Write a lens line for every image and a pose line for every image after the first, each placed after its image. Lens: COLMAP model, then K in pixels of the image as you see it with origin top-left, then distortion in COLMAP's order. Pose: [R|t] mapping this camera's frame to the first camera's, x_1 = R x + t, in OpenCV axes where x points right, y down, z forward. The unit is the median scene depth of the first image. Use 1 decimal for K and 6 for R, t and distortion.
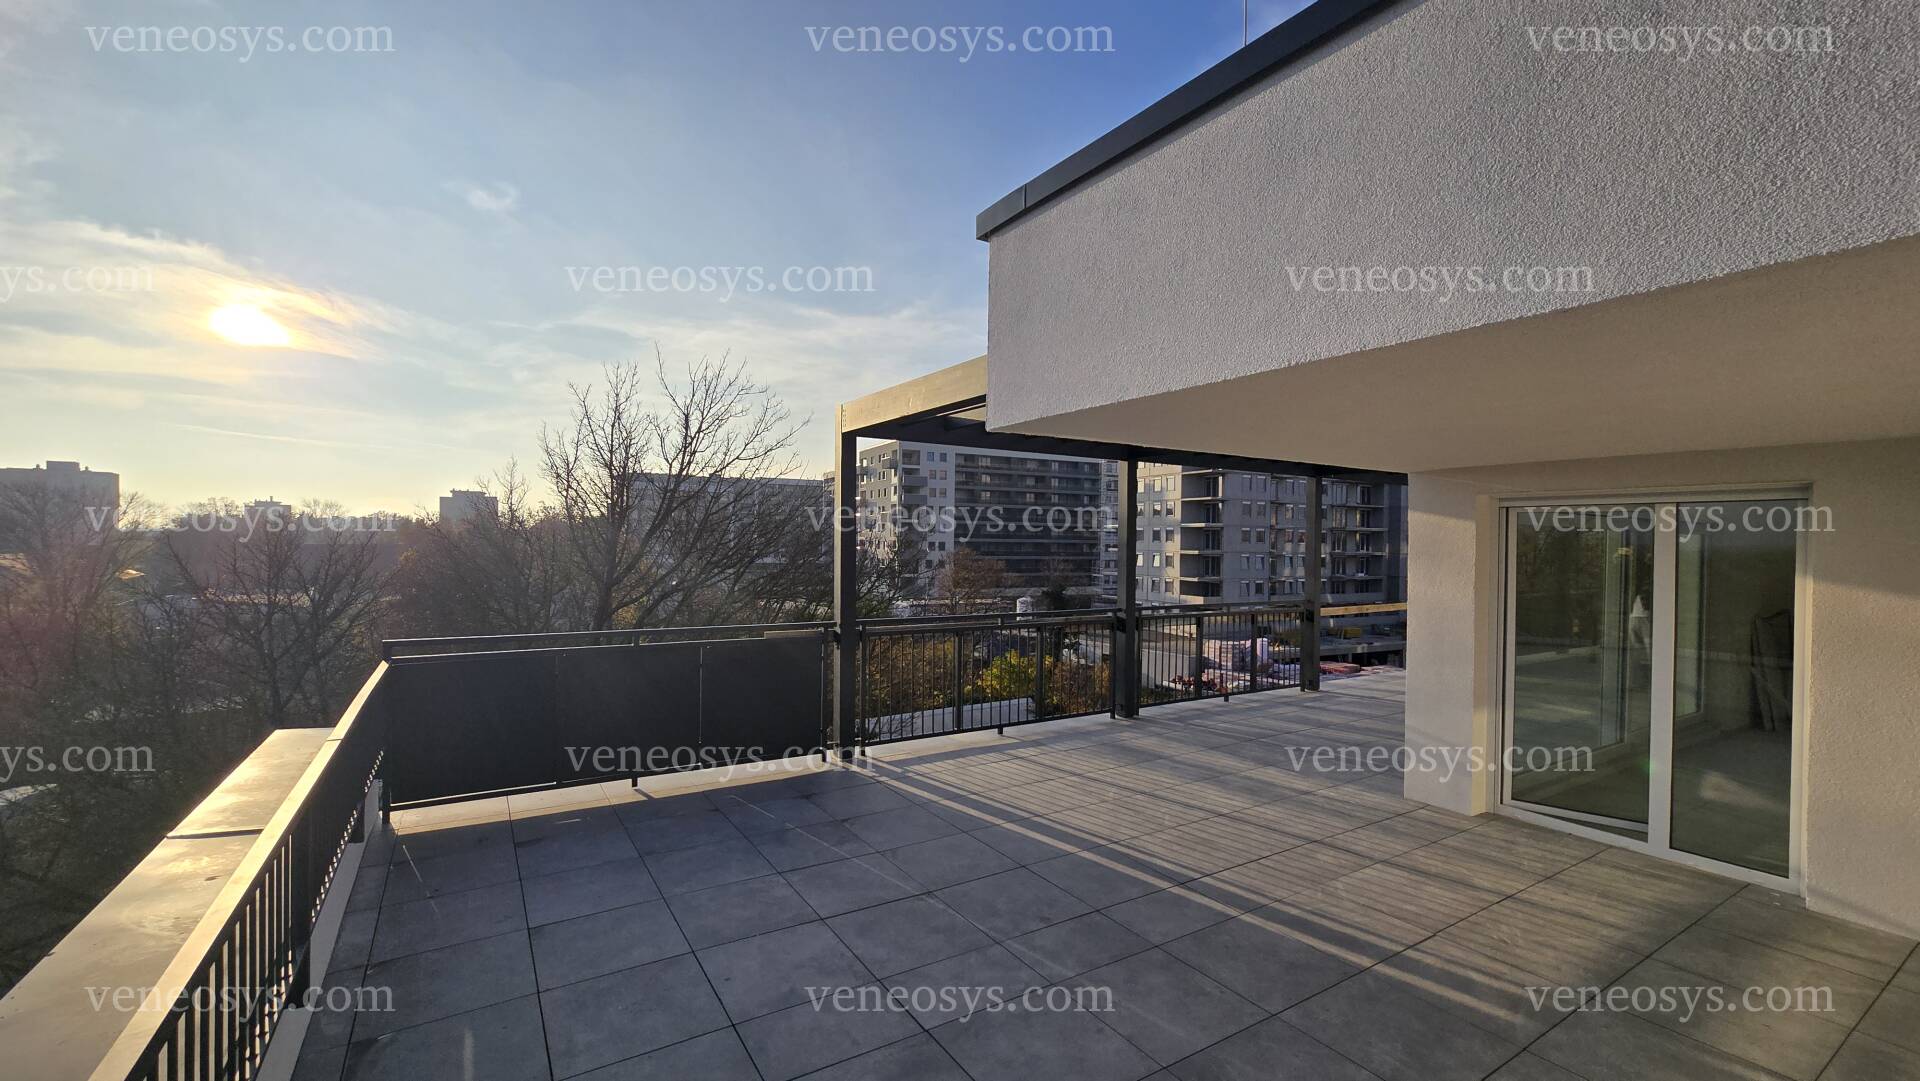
lens RADIAL K [[779.0, 0, 953.7], [0, 779.0, 549.9], [0, 0, 1]] dist [0.001976, 0.000206]
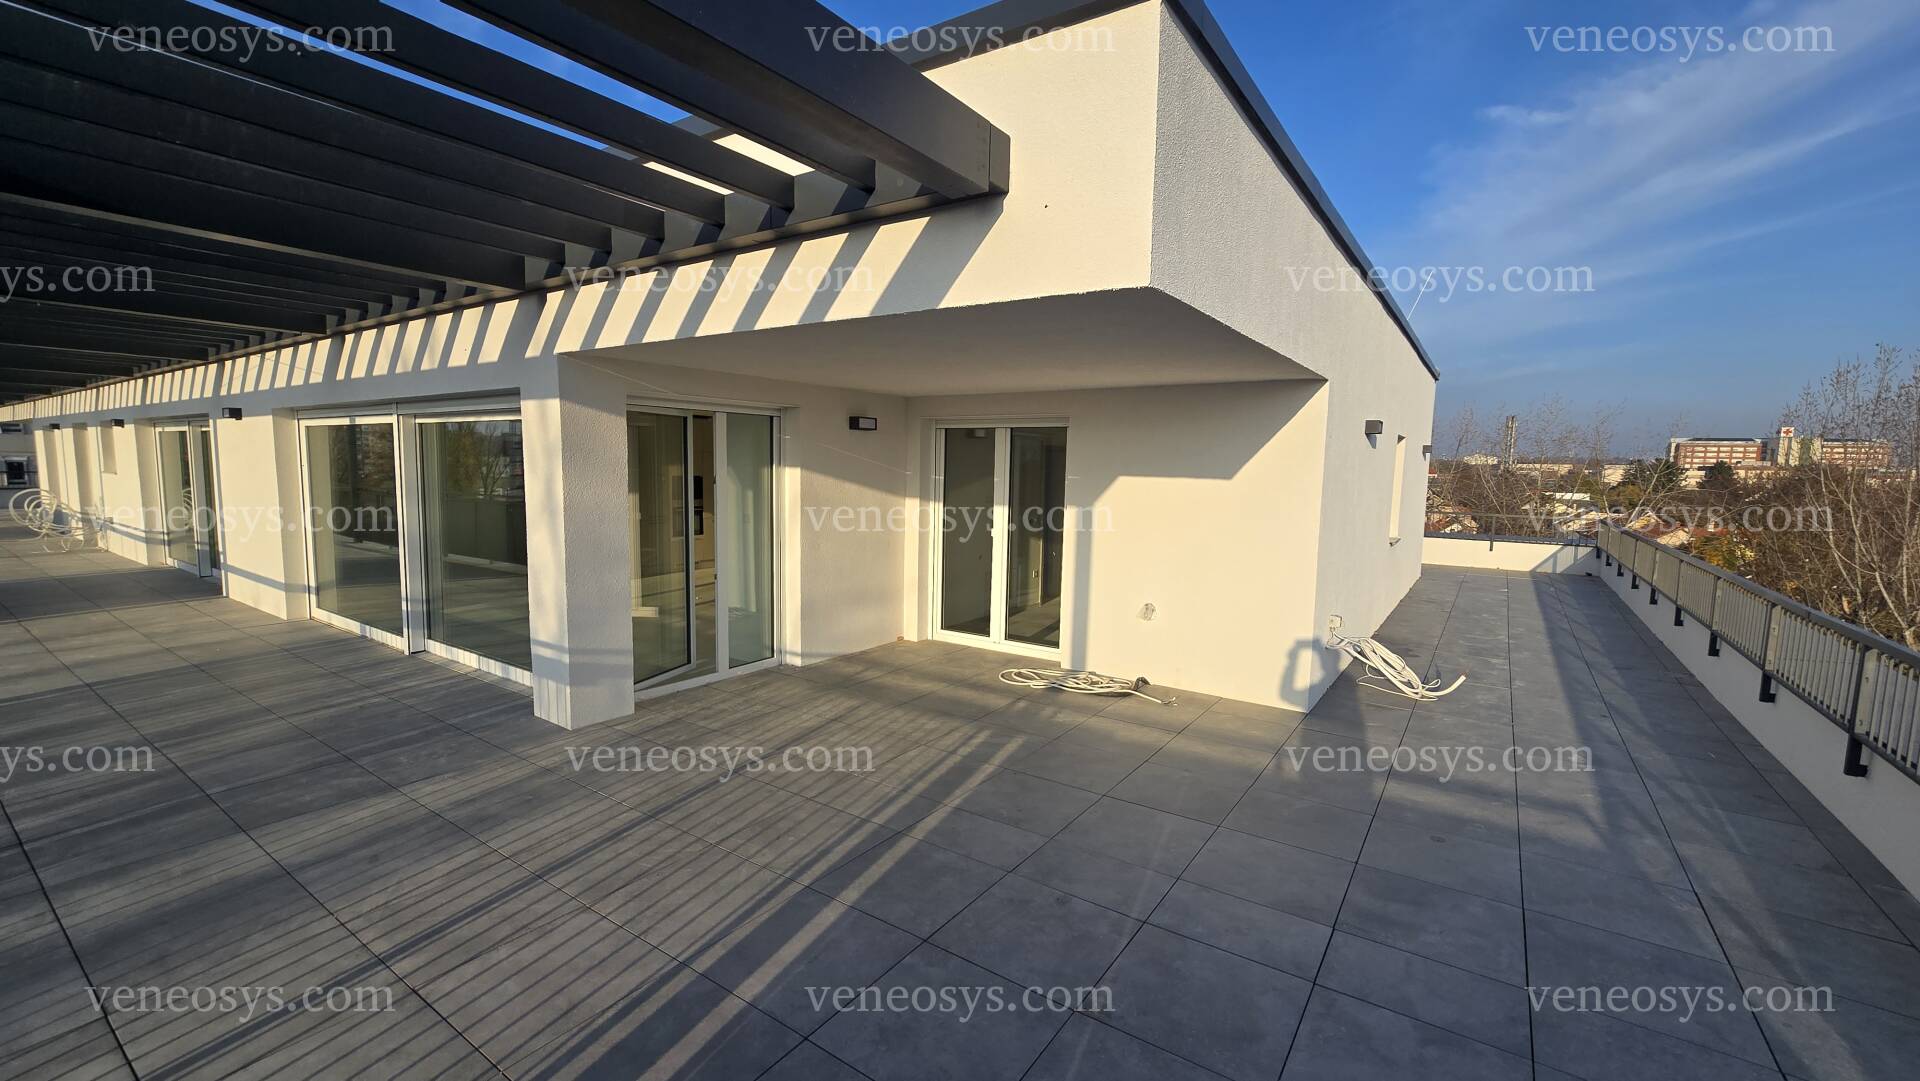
lens RADIAL K [[779.0, 0, 951.9], [0, 779.0, 539.2], [0, 0, 1]] dist [0.001976, 0.000206]
pose [[-0.393057, -0.109130, 0.913015, -0.445153], [-0.018696, 0.993675, 0.110723, -0.002875], [-0.919324, 0.026450, -0.392612, 1.130817]]
